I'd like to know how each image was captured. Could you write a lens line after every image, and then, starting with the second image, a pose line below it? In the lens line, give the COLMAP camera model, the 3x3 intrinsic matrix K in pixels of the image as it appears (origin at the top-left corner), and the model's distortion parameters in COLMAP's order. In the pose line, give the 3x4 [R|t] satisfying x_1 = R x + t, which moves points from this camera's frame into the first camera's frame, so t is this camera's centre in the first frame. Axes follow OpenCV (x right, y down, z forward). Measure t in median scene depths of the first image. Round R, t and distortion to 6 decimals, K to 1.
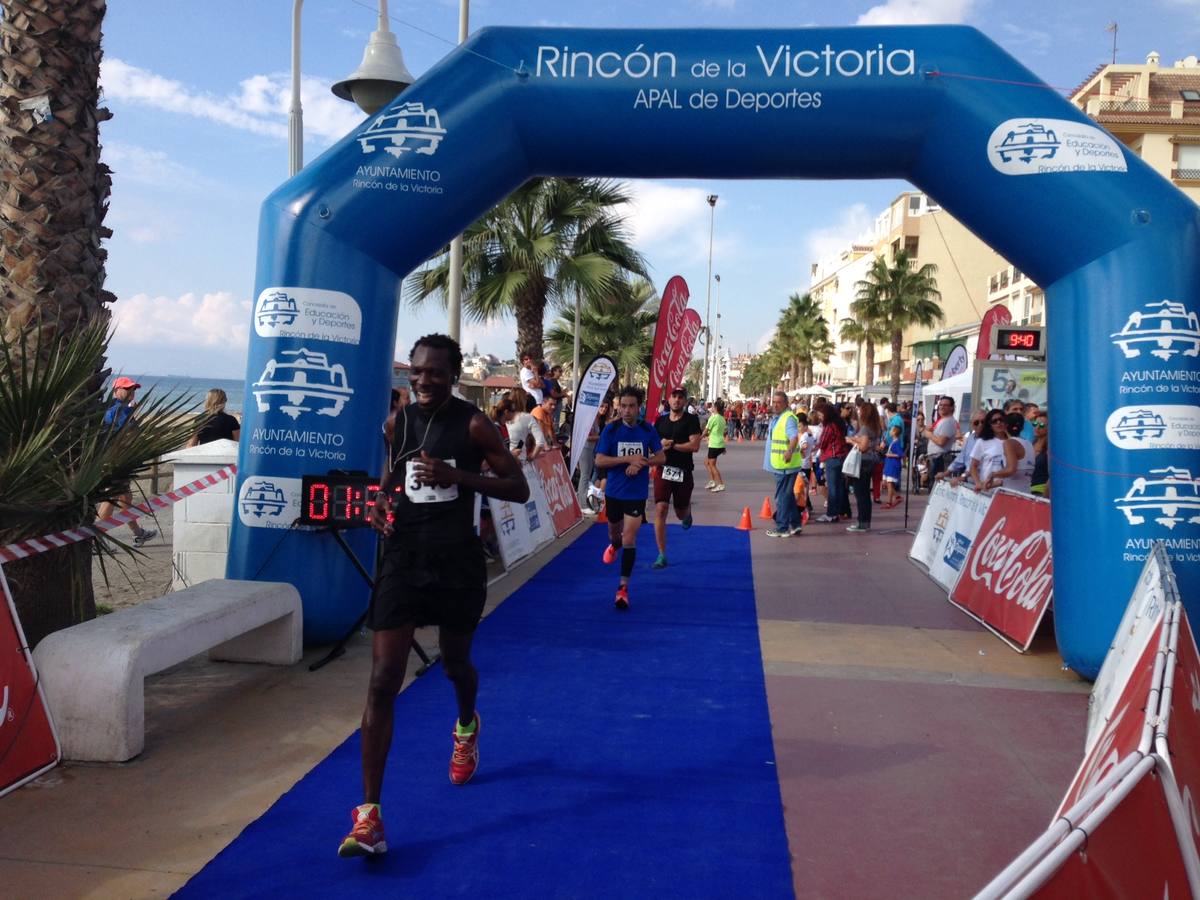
lens RADIAL K [[1133.0, 0, 610.2], [0, 1133.0, 442.5], [0, 0, 1]] dist [0.173273, -0.280165]
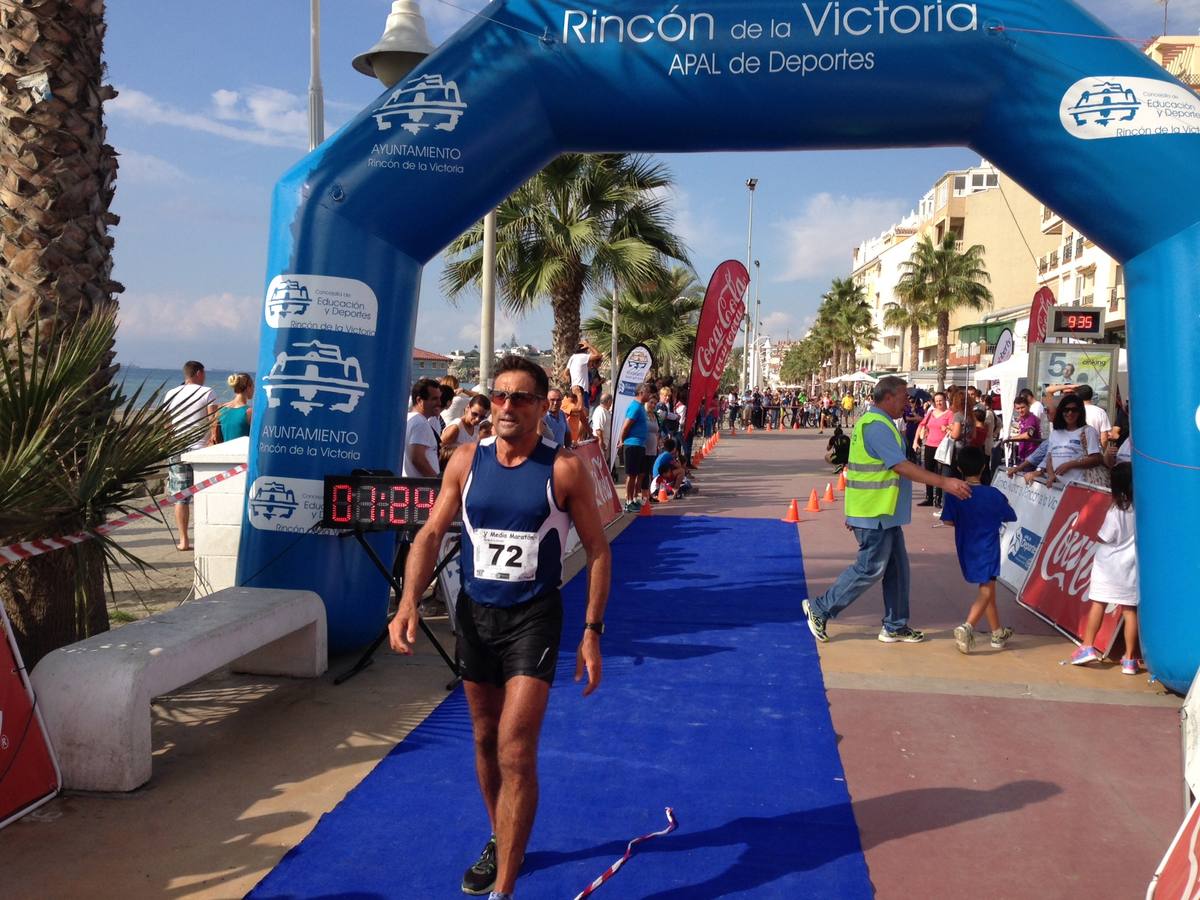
lens RADIAL K [[1133.0, 0, 610.2], [0, 1133.0, 442.5], [0, 0, 1]] dist [0.173273, -0.280165]
pose [[0.999343, -0.008019, -0.035335, 0.003443], [0.008374, 0.999916, 0.009910, -0.004707], [0.035252, -0.010199, 0.999326, 0.059527]]
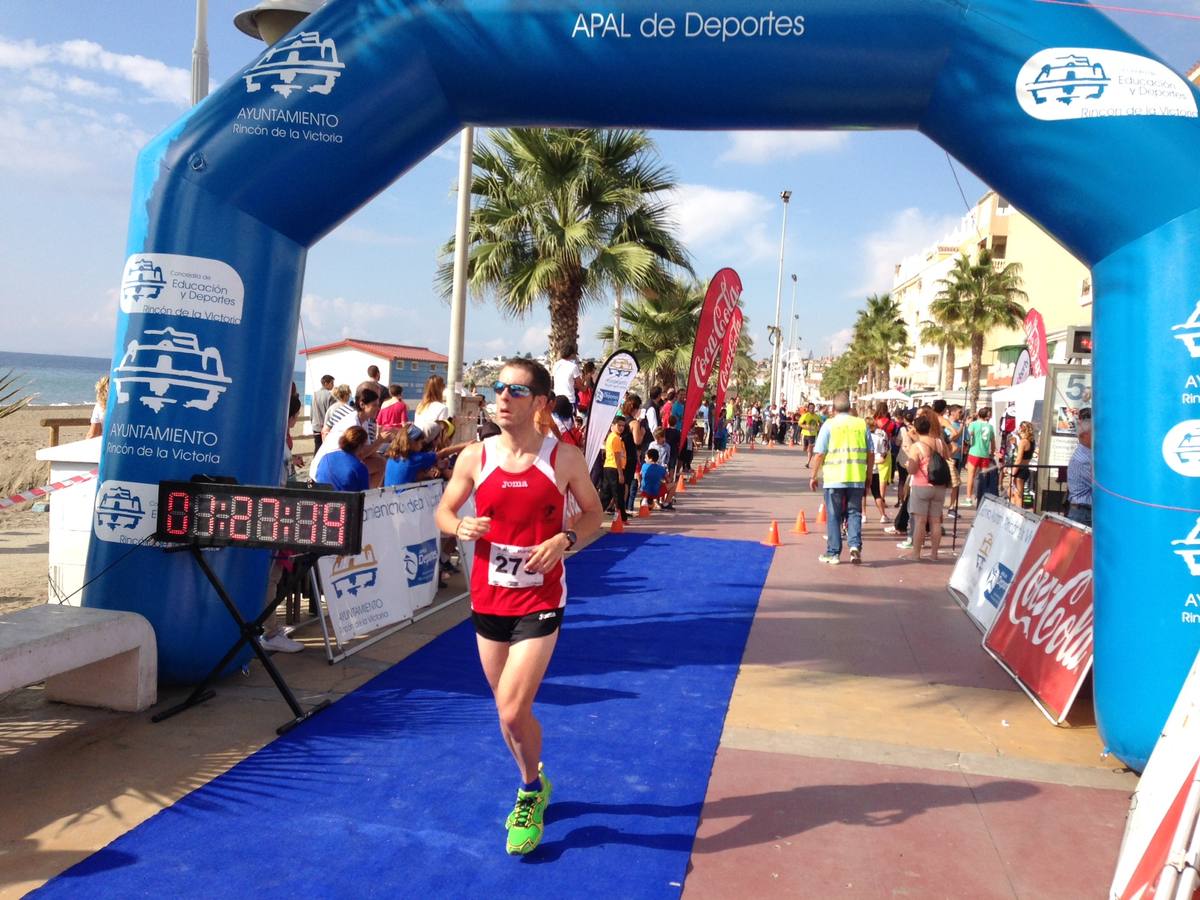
lens RADIAL K [[1130.5, 0, 606.1], [0, 1130.5, 430.0], [0, 0, 1]] dist [0.162503, -0.289867]
pose [[0.996997, 0.022293, -0.074165, 0.088985], [-0.023091, 0.999684, -0.009911, -0.005705], [0.073921, 0.011594, 0.997197, 0.159984]]
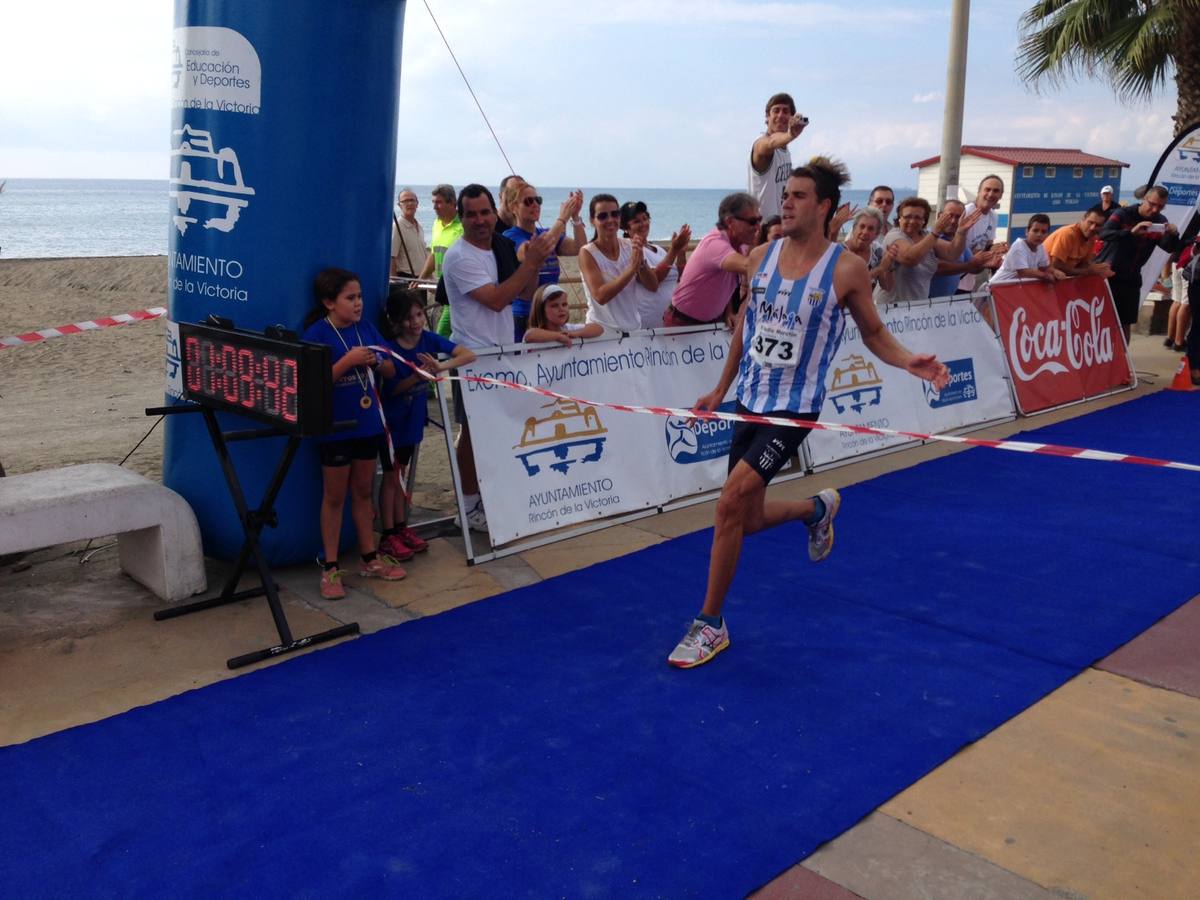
lens RADIAL K [[1140.2, 0, 599.6], [0, 1140.2, 405.4], [0, 0, 1]] dist [0.154104, -0.280354]
pose [[0.762387, 0.088844, -0.640994, 0.279075], [-0.005563, 0.991394, 0.130795, -0.009958], [0.647098, -0.096150, 0.756320, 0.524604]]
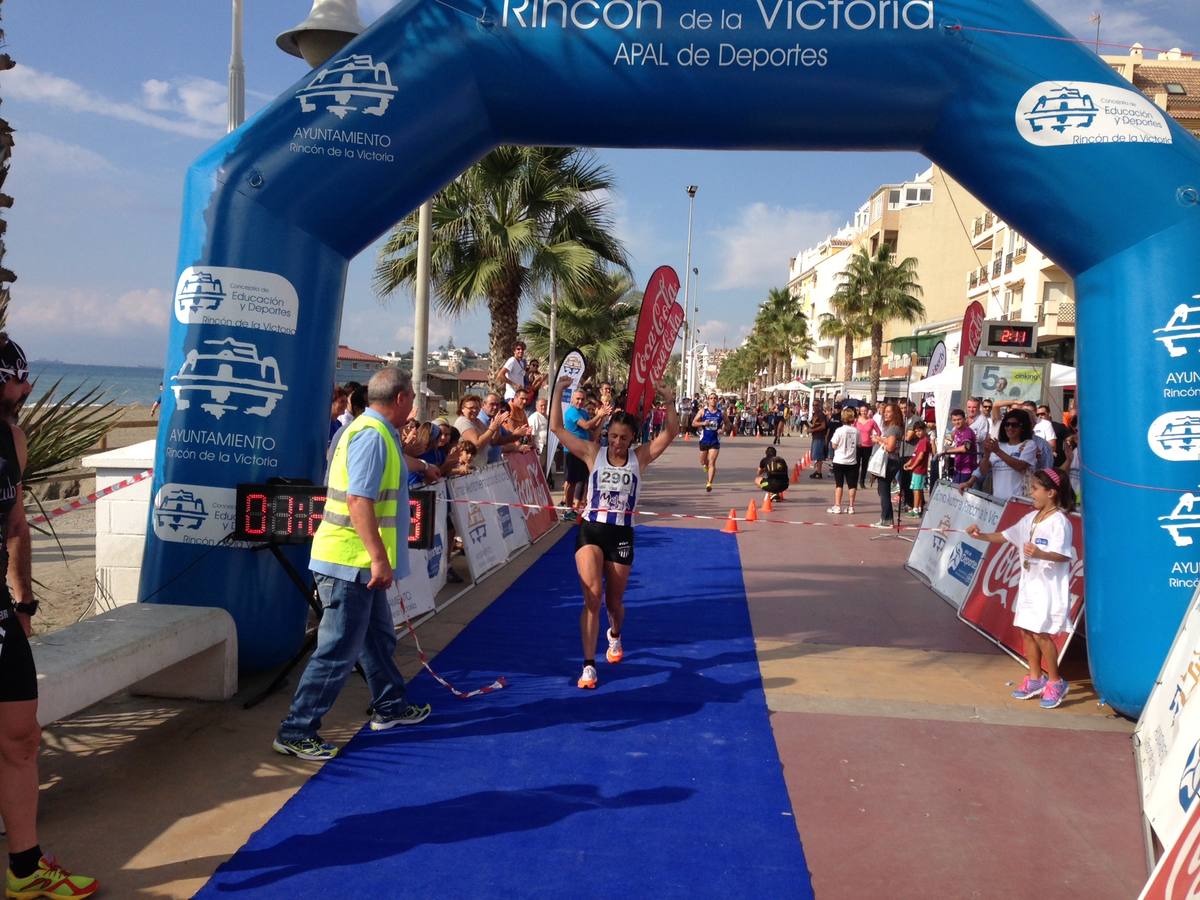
lens RADIAL K [[1132.5, 0, 615.5], [0, 1132.5, 454.9], [0, 0, 1]] dist [0.179634, -0.291421]
pose [[0.999669, 0.004888, 0.025273, 0.001377], [-0.005296, 0.999856, 0.016092, -0.007278], [-0.025190, -0.016220, 0.999551, 0.098163]]
